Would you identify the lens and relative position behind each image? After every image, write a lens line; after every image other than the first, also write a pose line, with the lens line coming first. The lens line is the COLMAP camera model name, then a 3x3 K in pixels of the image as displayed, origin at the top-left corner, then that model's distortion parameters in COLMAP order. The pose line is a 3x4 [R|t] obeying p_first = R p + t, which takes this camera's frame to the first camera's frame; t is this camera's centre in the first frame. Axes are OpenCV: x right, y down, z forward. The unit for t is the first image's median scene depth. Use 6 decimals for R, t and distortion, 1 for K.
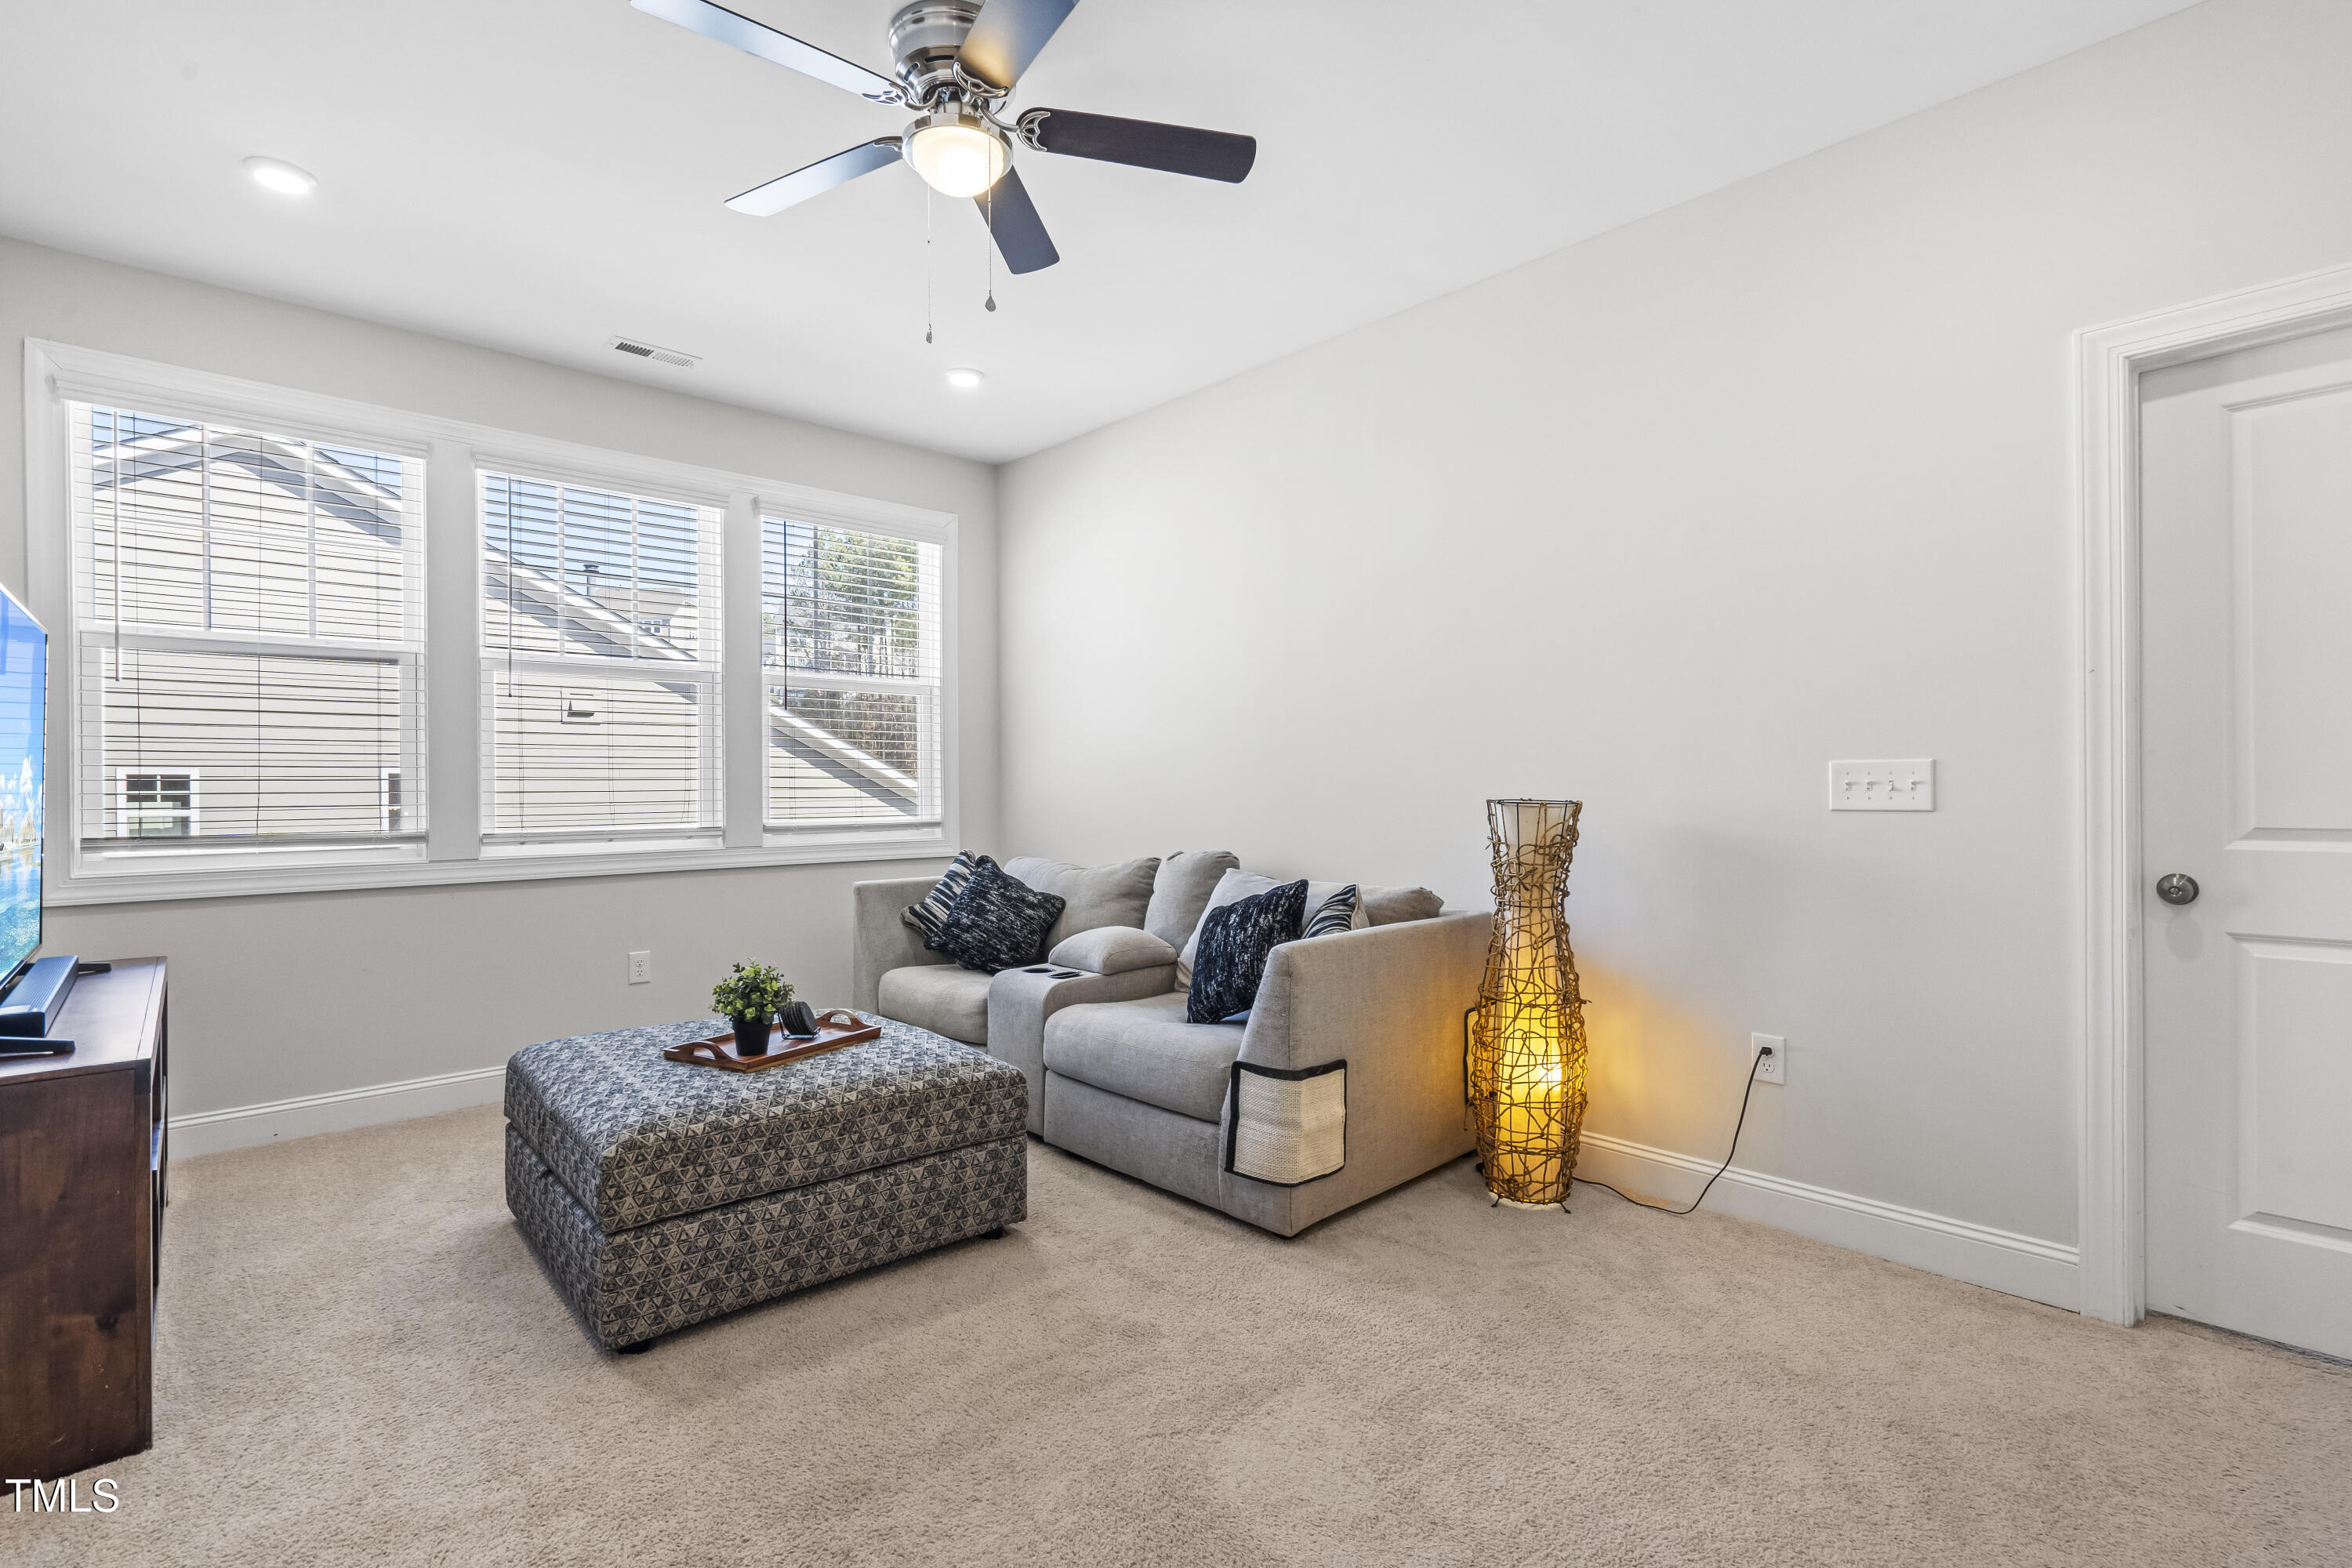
lens RADIAL K [[1087.6, 0, 1181.5], [0, 1087.6, 777.5], [0, 0, 1]] dist [-0.003856, 0.003655]
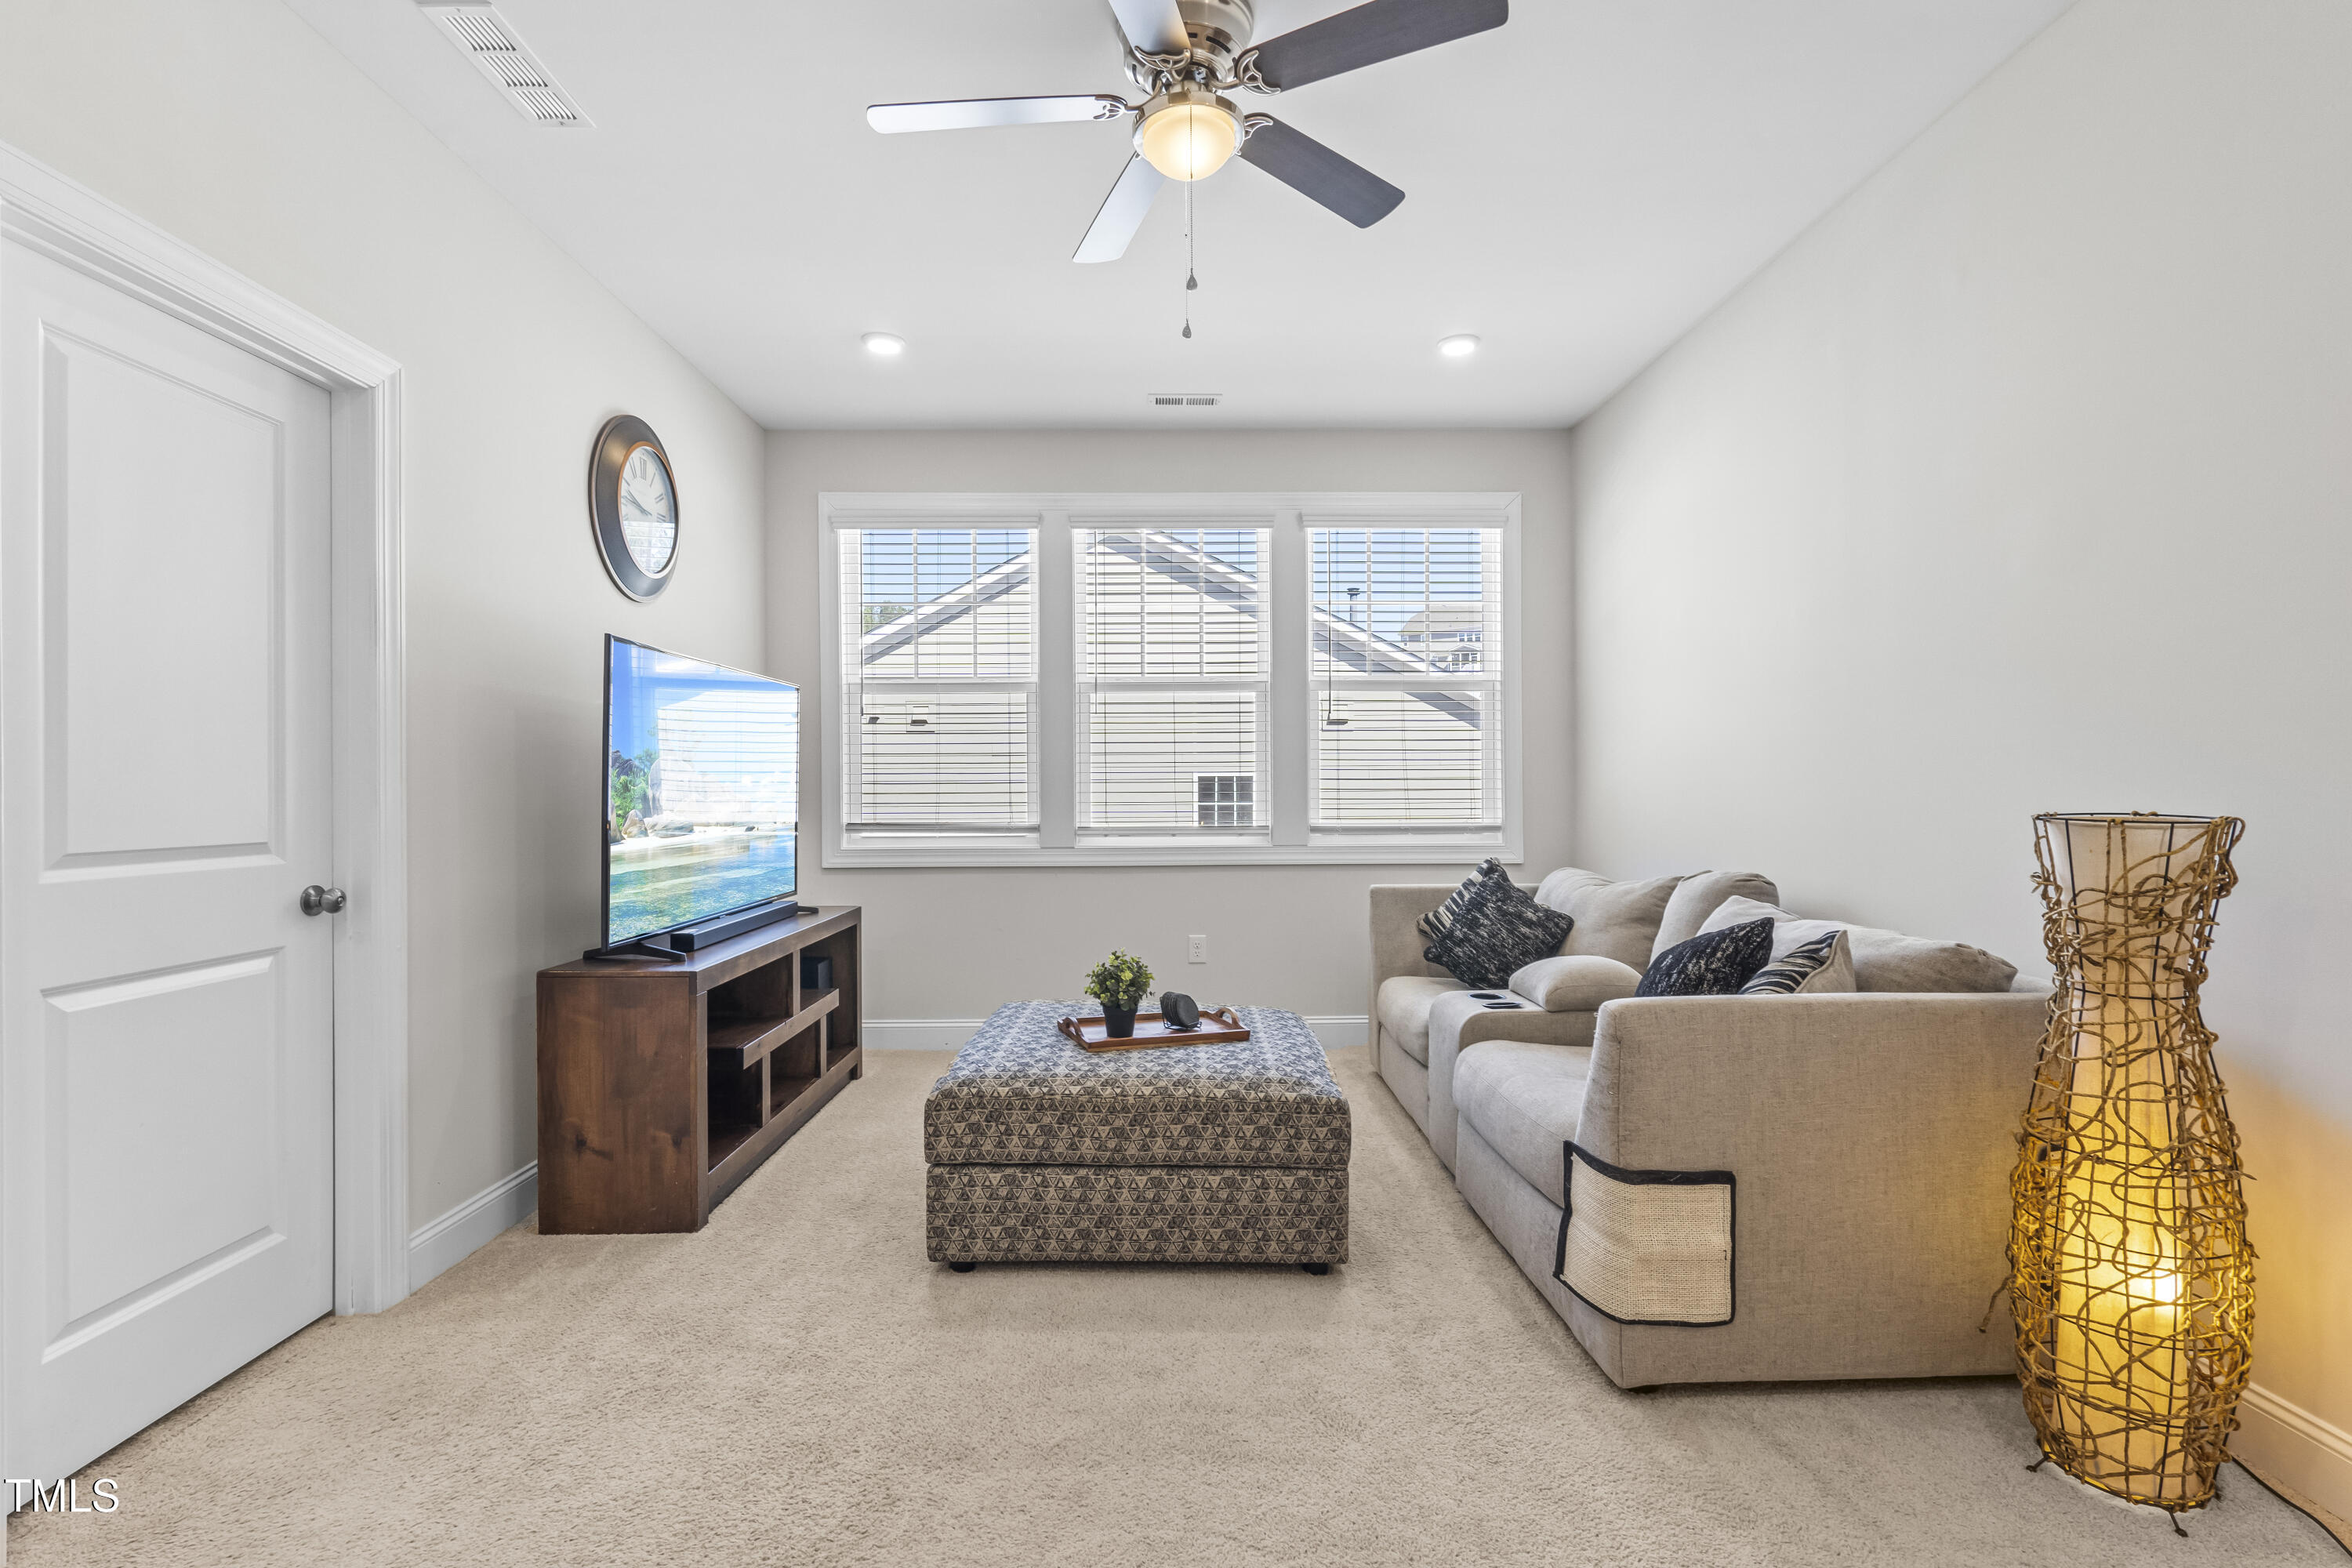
lens RADIAL K [[1088.3, 0, 1176.0], [0, 1088.3, 784.0], [0, 0, 1]] dist [-0.003947, 0.004042]
pose [[0.740163, -0.000752, -0.672427, 0.347865], [0.005230, 0.999976, 0.004638, -0.001597], [0.672407, -0.006949, 0.740149, 0.217800]]
